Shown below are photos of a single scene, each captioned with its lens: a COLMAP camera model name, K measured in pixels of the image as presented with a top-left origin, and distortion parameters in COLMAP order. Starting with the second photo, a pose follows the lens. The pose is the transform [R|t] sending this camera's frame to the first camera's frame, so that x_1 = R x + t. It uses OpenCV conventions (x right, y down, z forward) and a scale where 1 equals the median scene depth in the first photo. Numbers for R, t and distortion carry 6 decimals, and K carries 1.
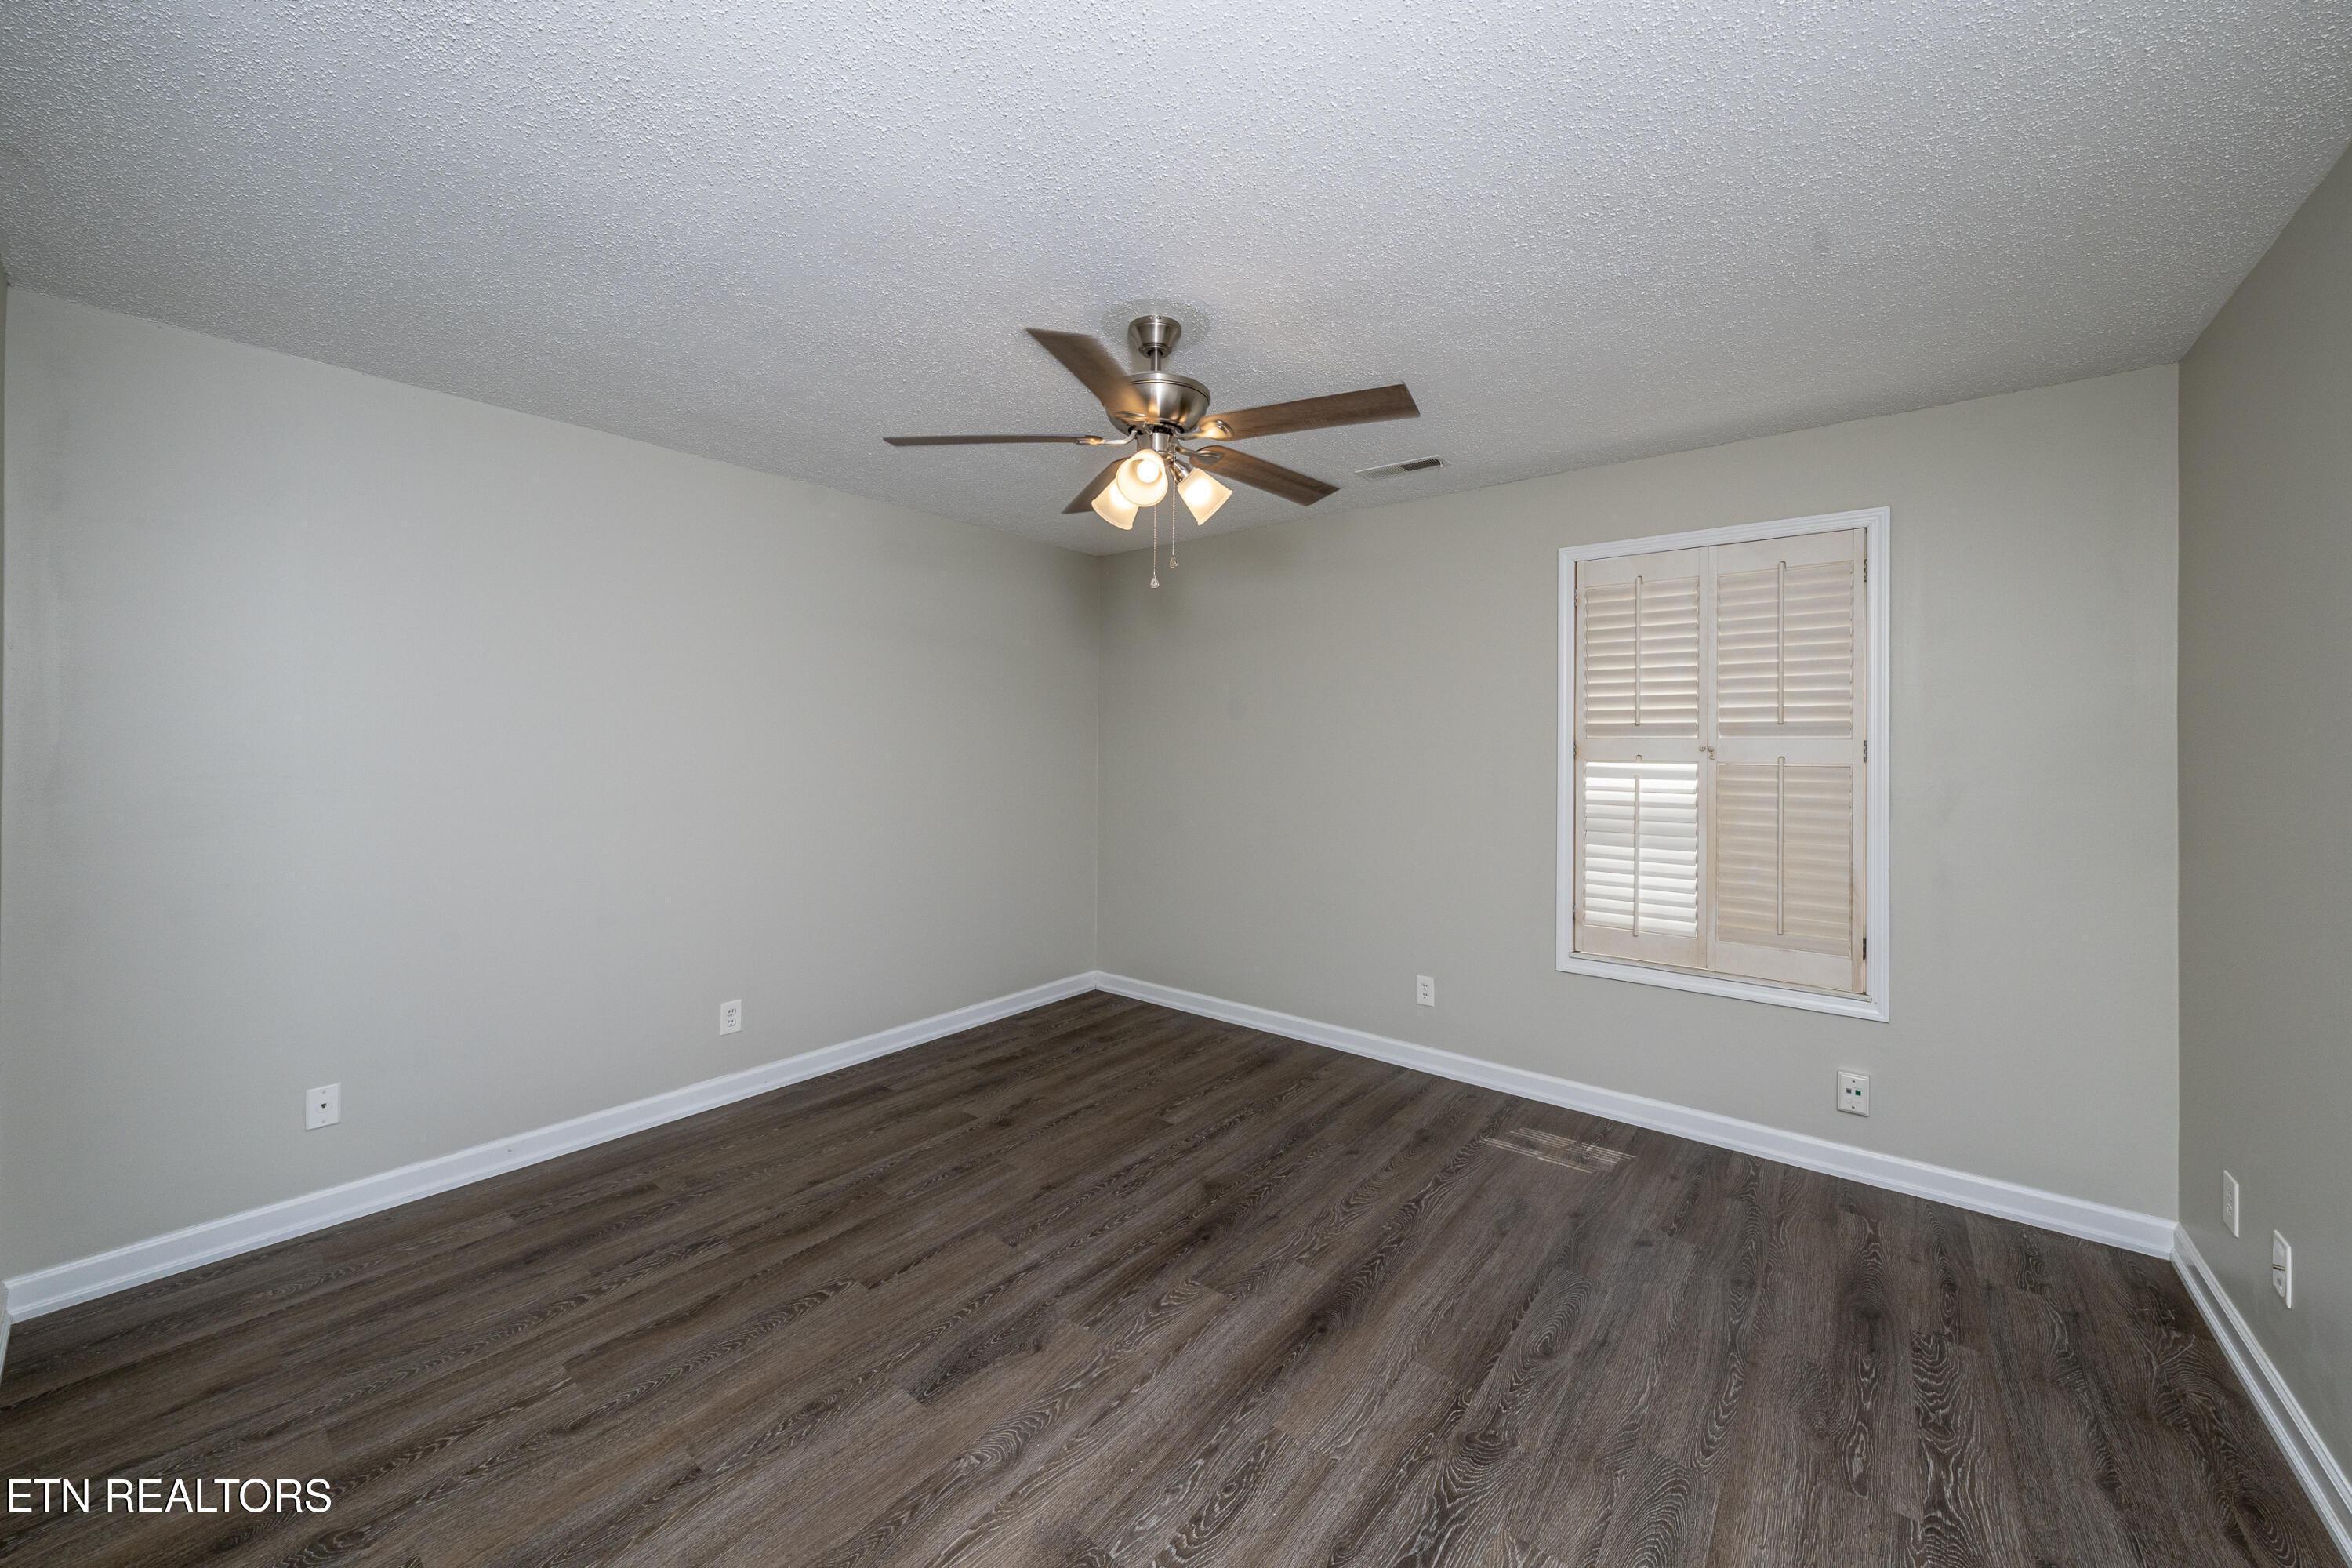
lens RADIAL K [[856.8, 0, 1170.2], [0, 856.8, 756.9], [0, 0, 1]] dist [0.001020, -0.000373]
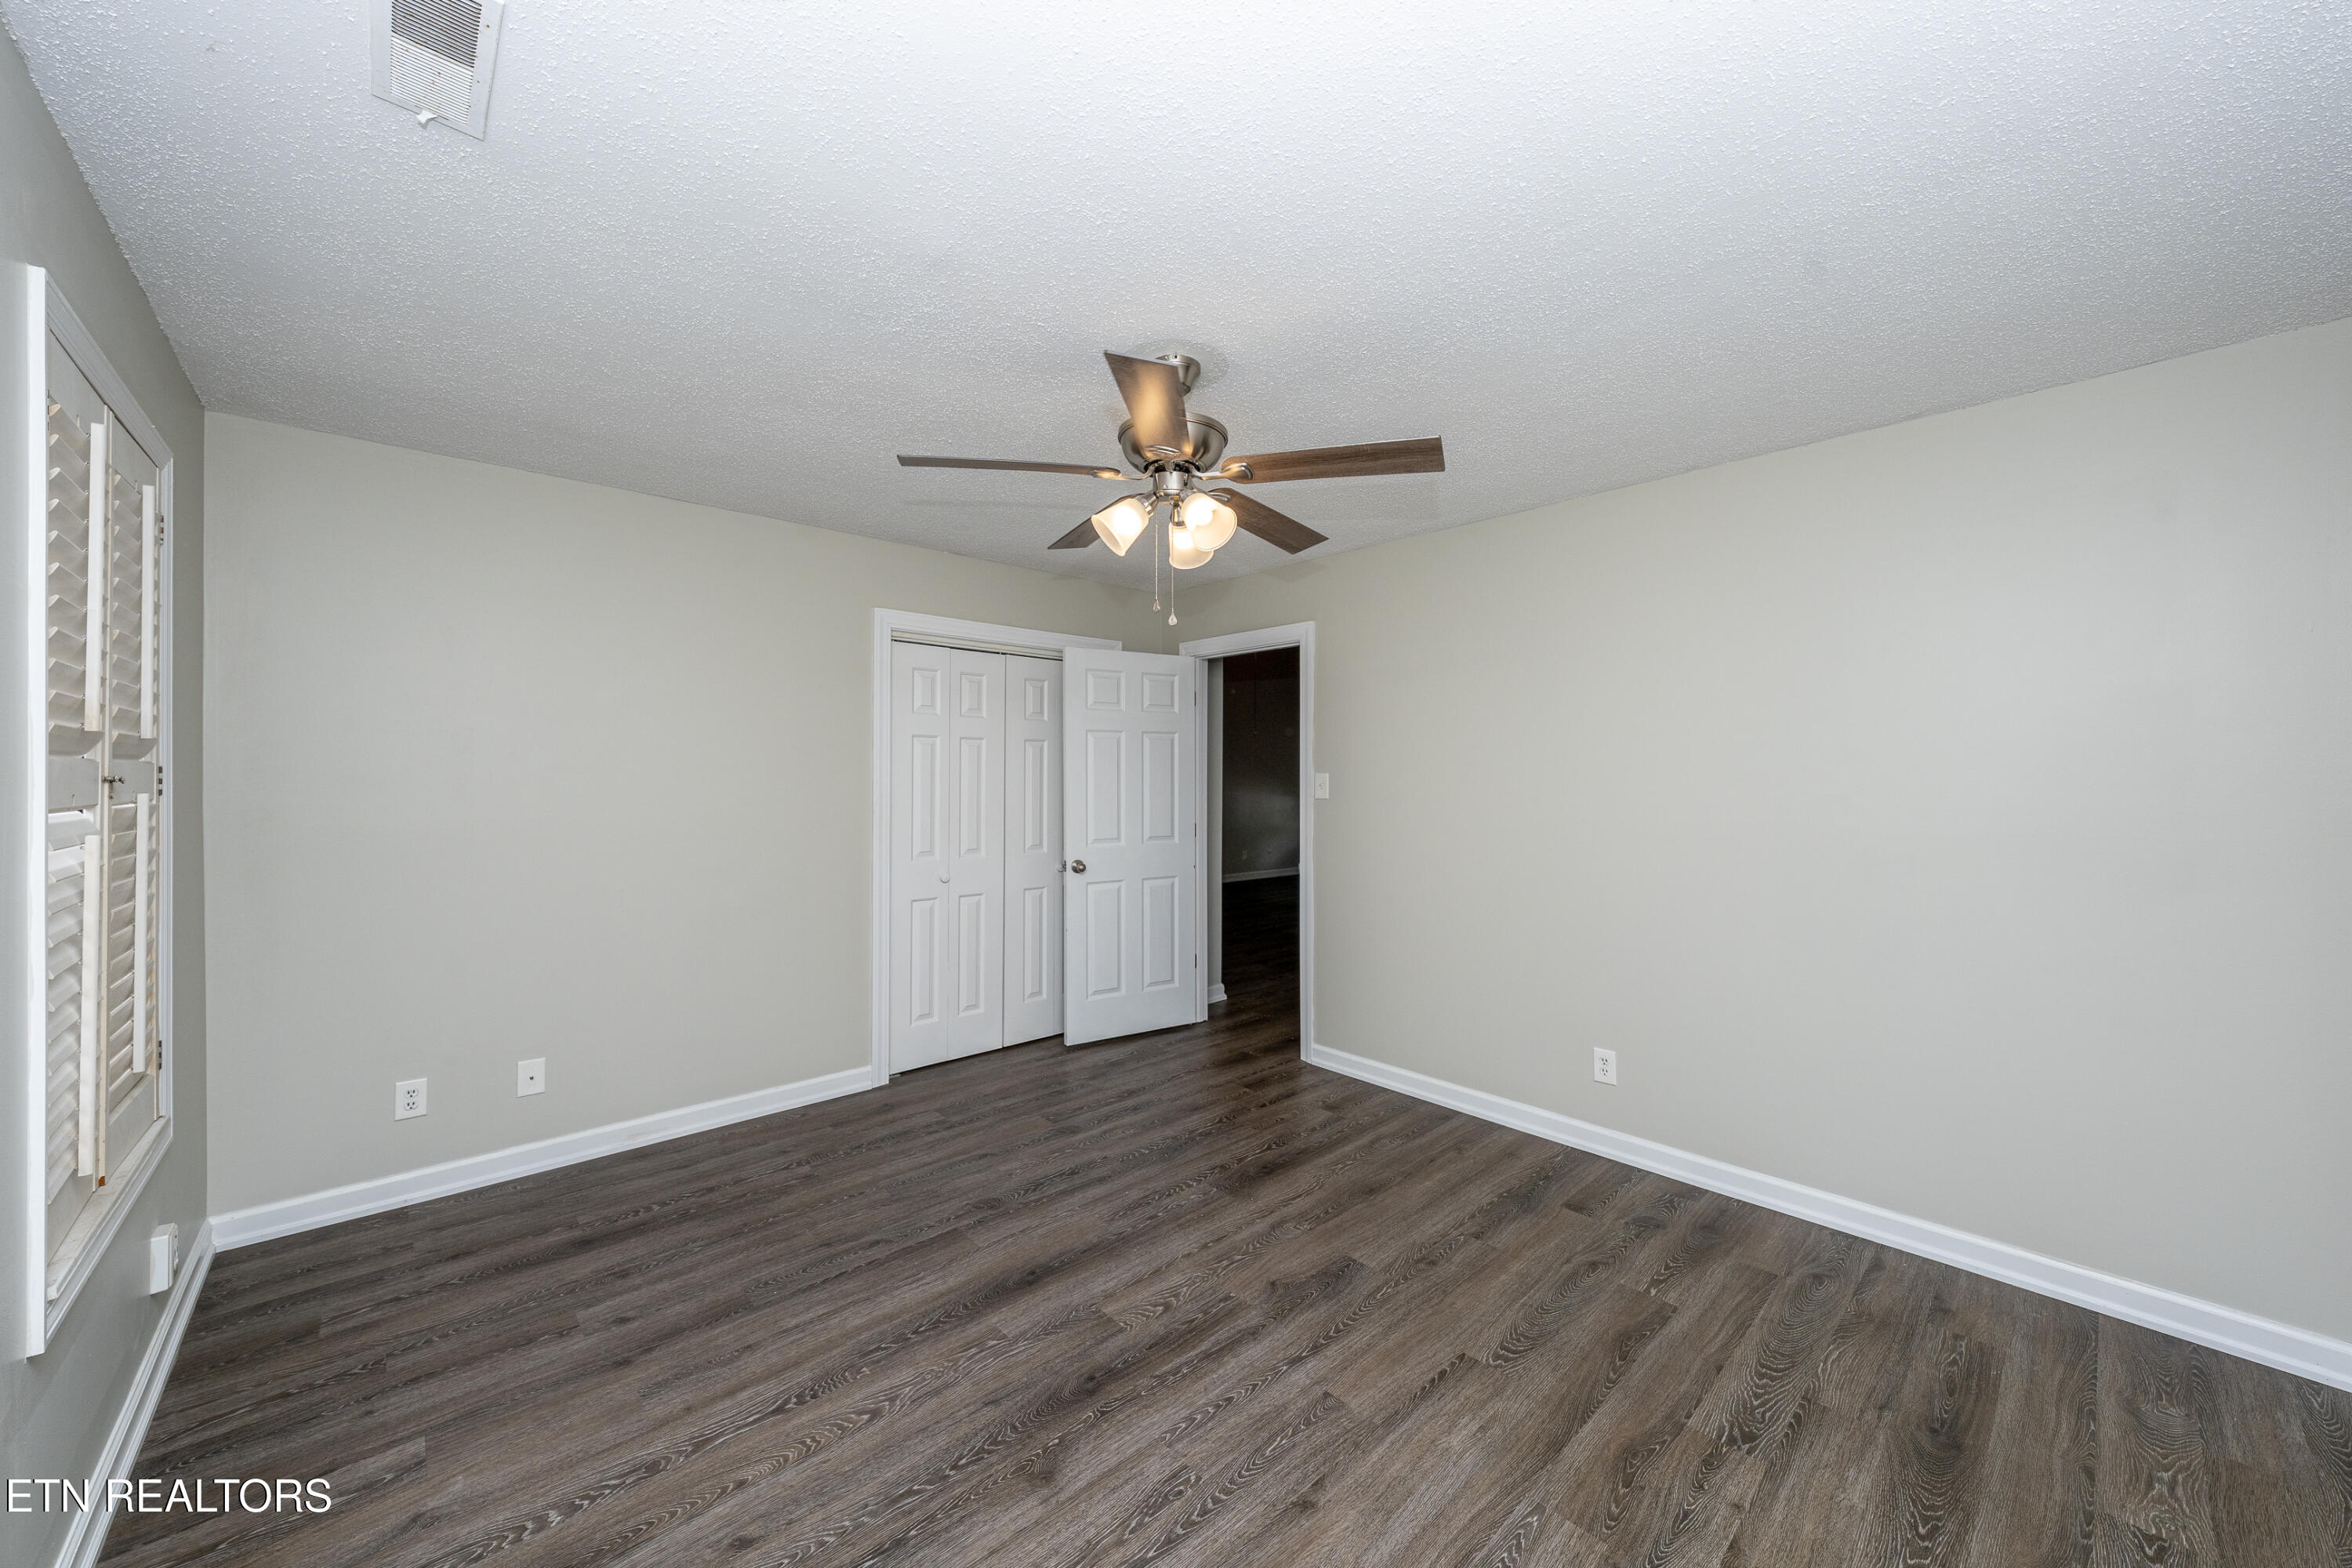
lens RADIAL K [[856.8, 0, 1170.2], [0, 856.8, 756.9], [0, 0, 1]] dist [0.001020, -0.000373]
pose [[-0.989502, -0.005275, 0.144425, -0.151988], [-0.006426, 0.999951, -0.007501, -0.026524], [-0.144378, -0.008351, -0.989487, 1.848619]]
